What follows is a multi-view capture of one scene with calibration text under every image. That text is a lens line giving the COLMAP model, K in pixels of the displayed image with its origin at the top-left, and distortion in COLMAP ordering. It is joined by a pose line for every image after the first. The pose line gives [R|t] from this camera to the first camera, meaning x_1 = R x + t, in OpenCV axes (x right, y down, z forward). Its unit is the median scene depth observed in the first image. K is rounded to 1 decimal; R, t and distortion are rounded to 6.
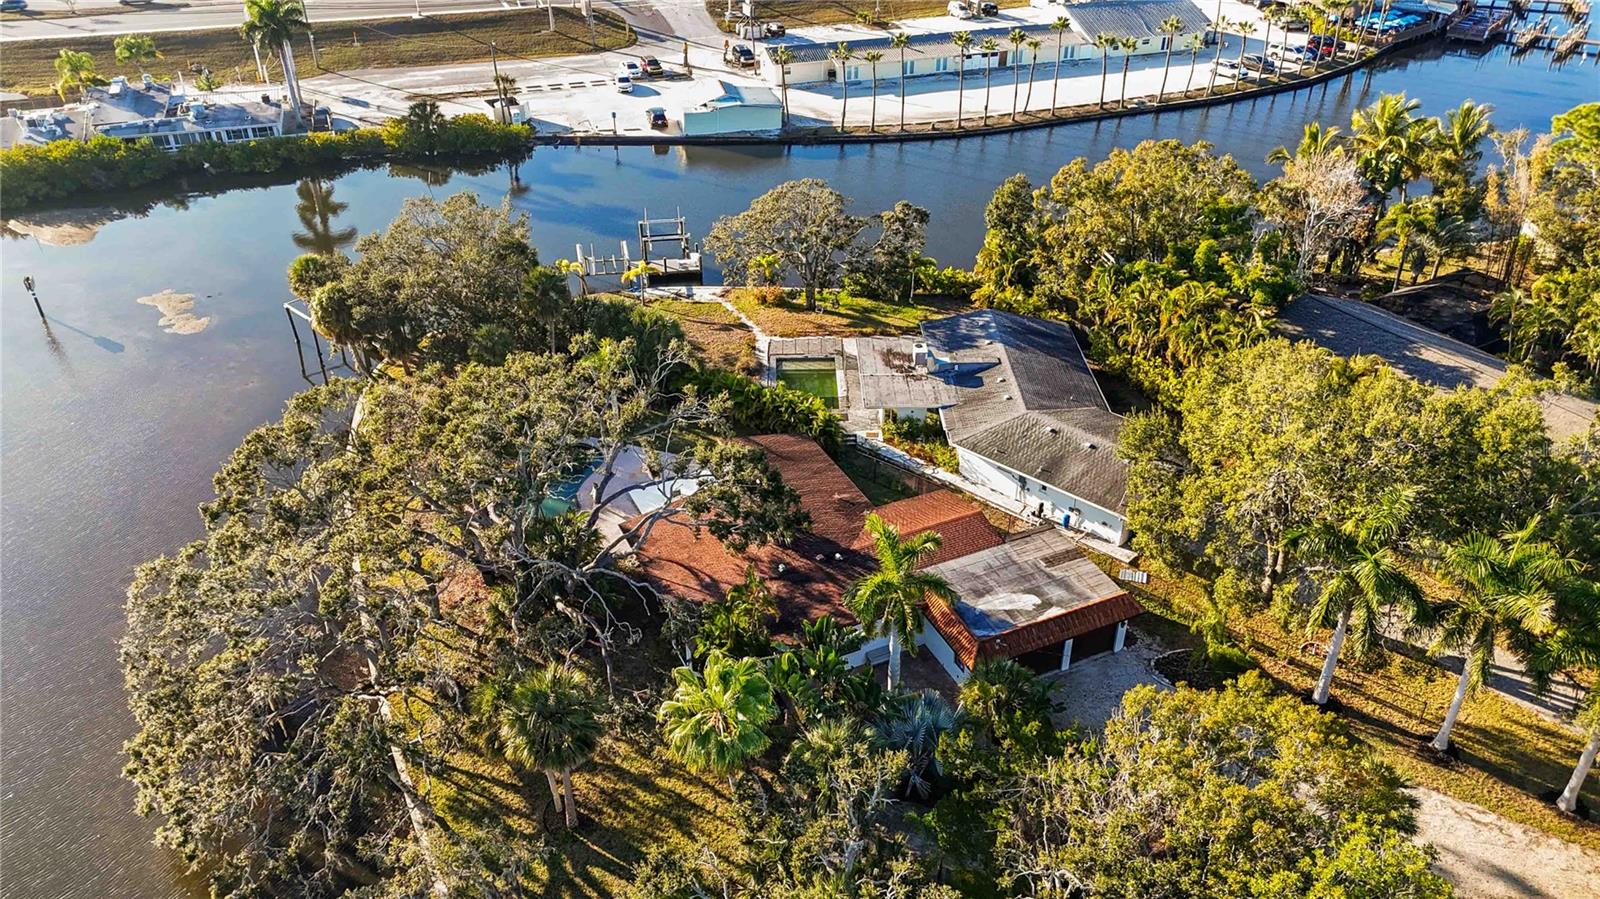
lens RADIAL K [[1235.5, 0, 800.1], [0, 1235.5, 473.5], [0, 0, 1]] dist [0.070560, -0.003826]
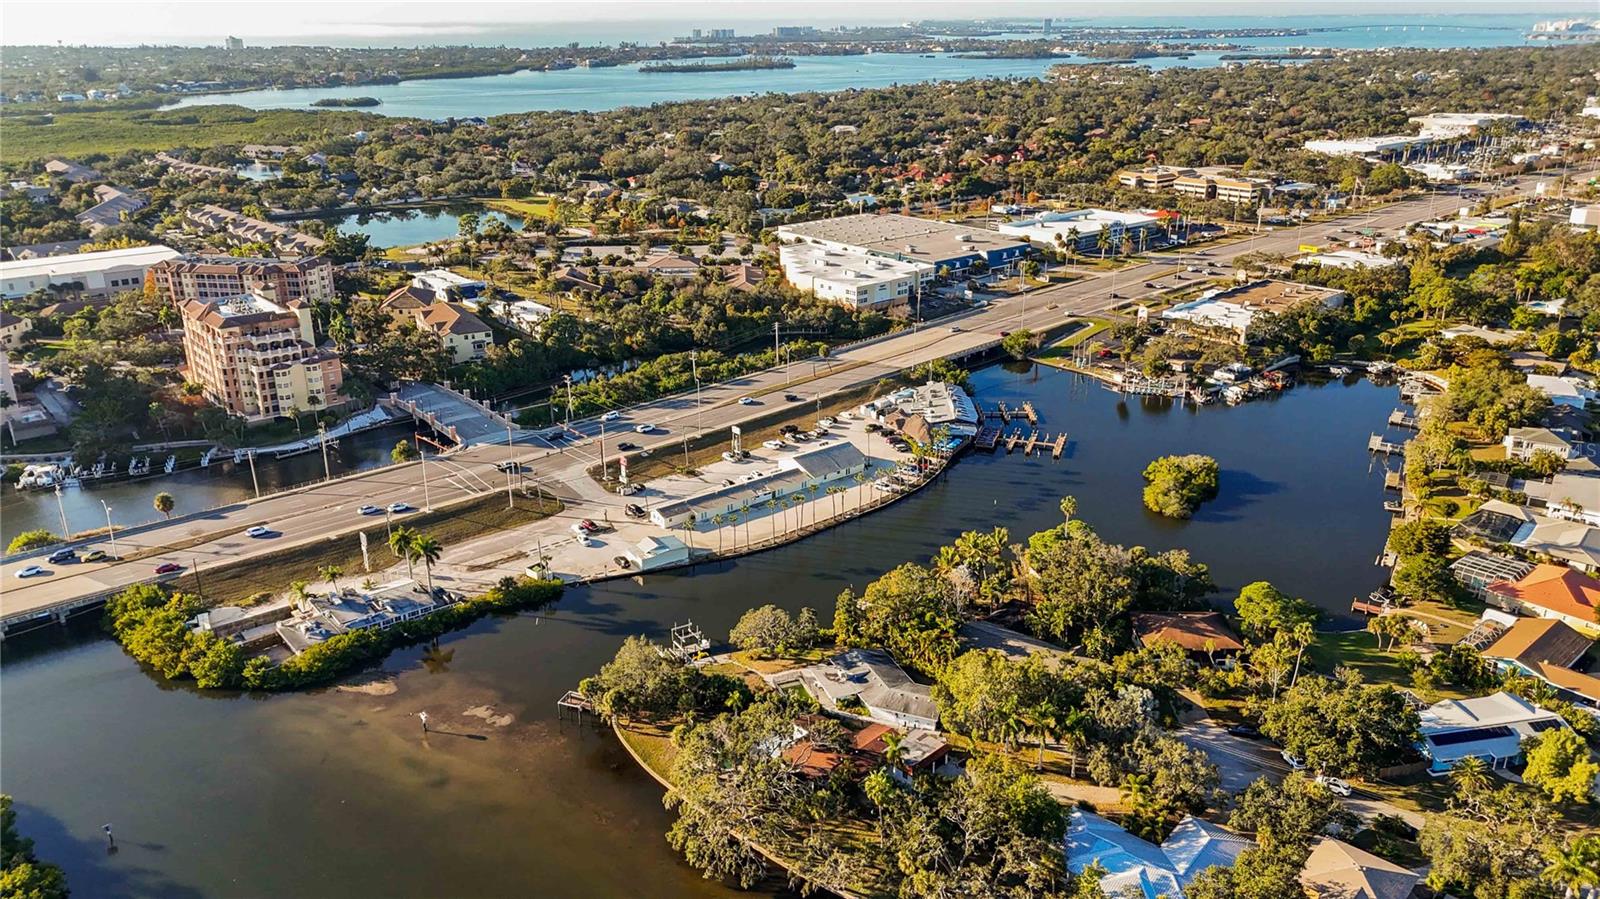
lens RADIAL K [[1155.5, 0, 800.0], [0, 1155.5, 449.5], [0, 0, 1]] dist [0.065663, -0.067894]
pose [[0.944402, -0.129197, 0.302344, -0.693781], [0.194434, 0.960995, -0.196682, -0.090135], [-0.265141, 0.244532, 0.932687, -1.445510]]
